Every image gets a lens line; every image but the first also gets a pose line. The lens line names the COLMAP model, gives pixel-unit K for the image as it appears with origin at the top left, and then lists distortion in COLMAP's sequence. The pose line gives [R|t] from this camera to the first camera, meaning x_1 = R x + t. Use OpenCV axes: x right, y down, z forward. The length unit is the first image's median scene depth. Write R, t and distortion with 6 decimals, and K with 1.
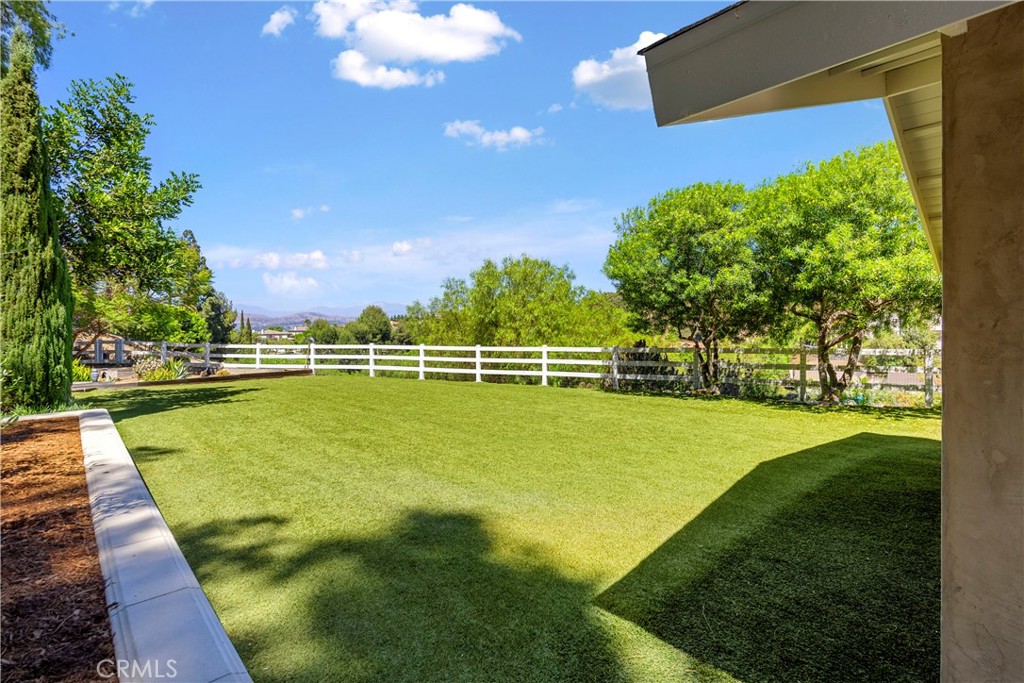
lens RADIAL K [[495.5, 0, 513.5], [0, 495.5, 333.4], [0, 0, 1]] dist [-0.004956, -0.001232]
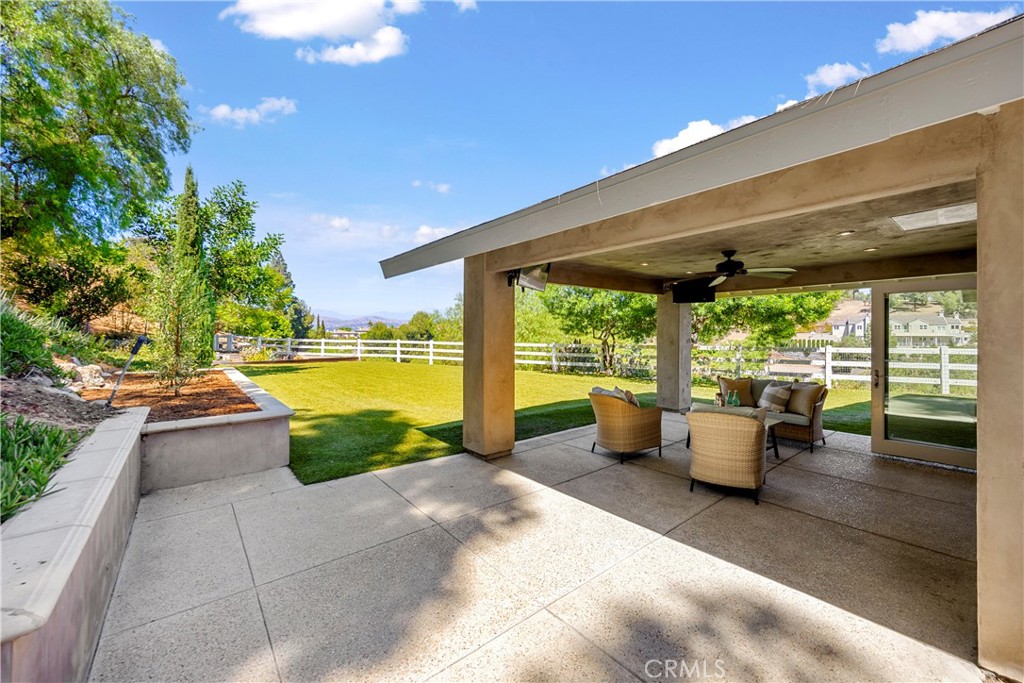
lens RADIAL K [[409.3, 0, 516.5], [0, 409.3, 332.7], [0, 0, 1]] dist [0.002008, 0.000282]
pose [[0.998524, 0.012645, -0.052813, 0.136044], [-0.012960, 0.999900, -0.005642, 0.002870], [0.052736, 0.006318, 0.998589, -0.202612]]
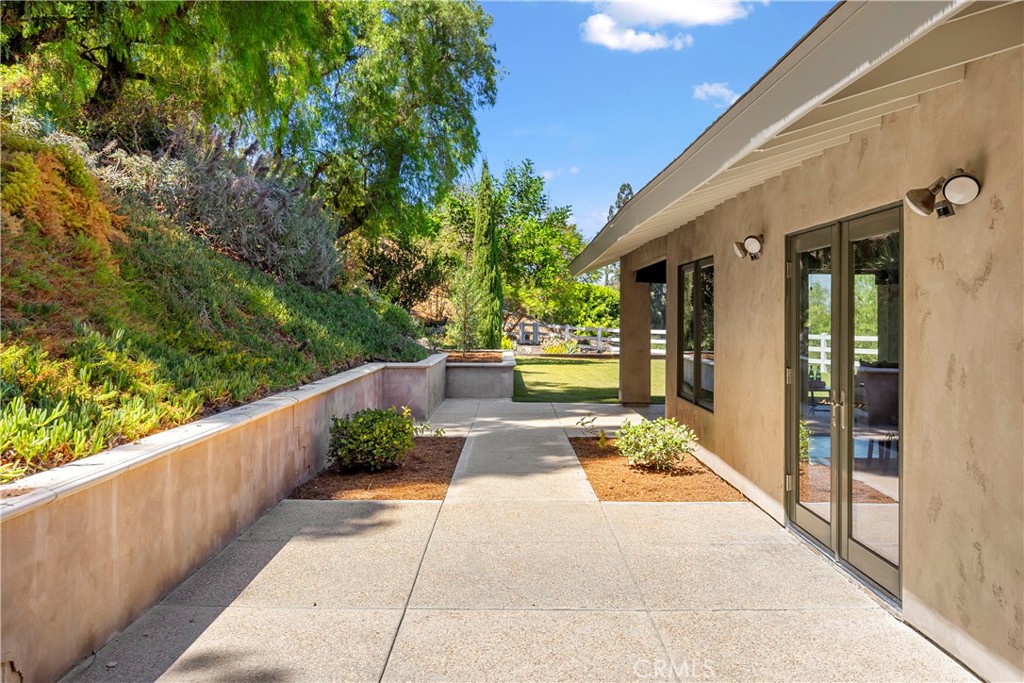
lens RADIAL K [[845.0, 0, 509.7], [0, 845.0, 308.7], [0, 0, 1]] dist [-0.009230, -0.000908]
pose [[0.745193, 0.008168, -0.666798, 0.554947], [-0.021833, 0.999688, -0.012155, 0.006970], [0.666491, 0.023616, 0.745139, -0.601894]]
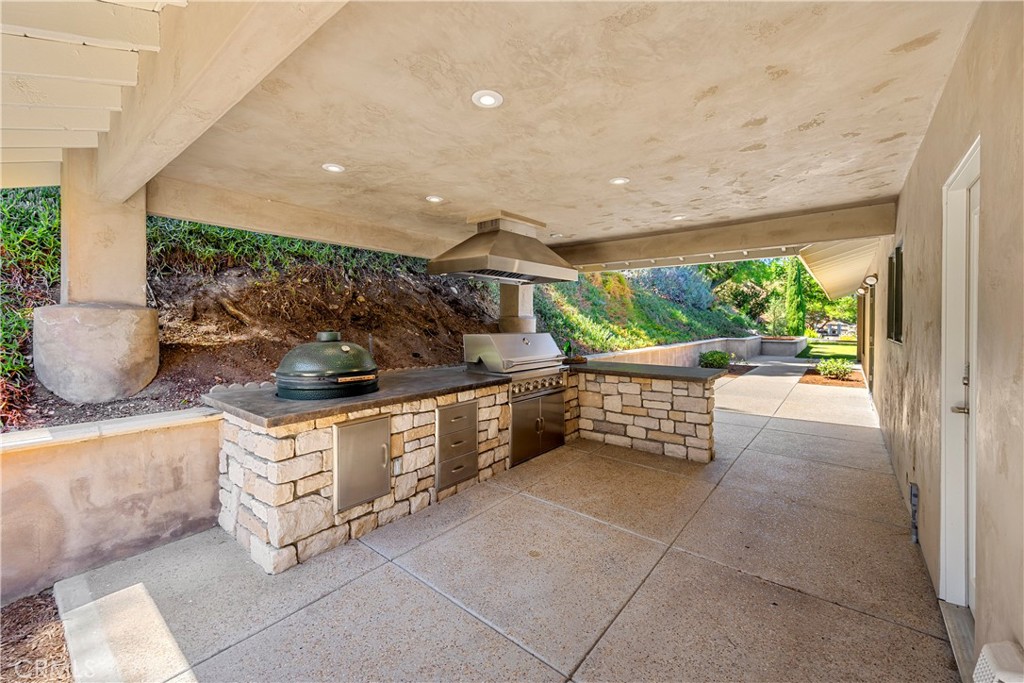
lens RADIAL K [[401.1, 0, 521.2], [0, 401.1, 327.3], [0, 0, 1]] dist [0.001765, 0.000093]
pose [[0.166816, 0.022106, -0.985740, 0.773741], [-0.012563, 0.999715, 0.020293, 0.011171], [0.985908, 0.008998, 0.167046, -0.720673]]
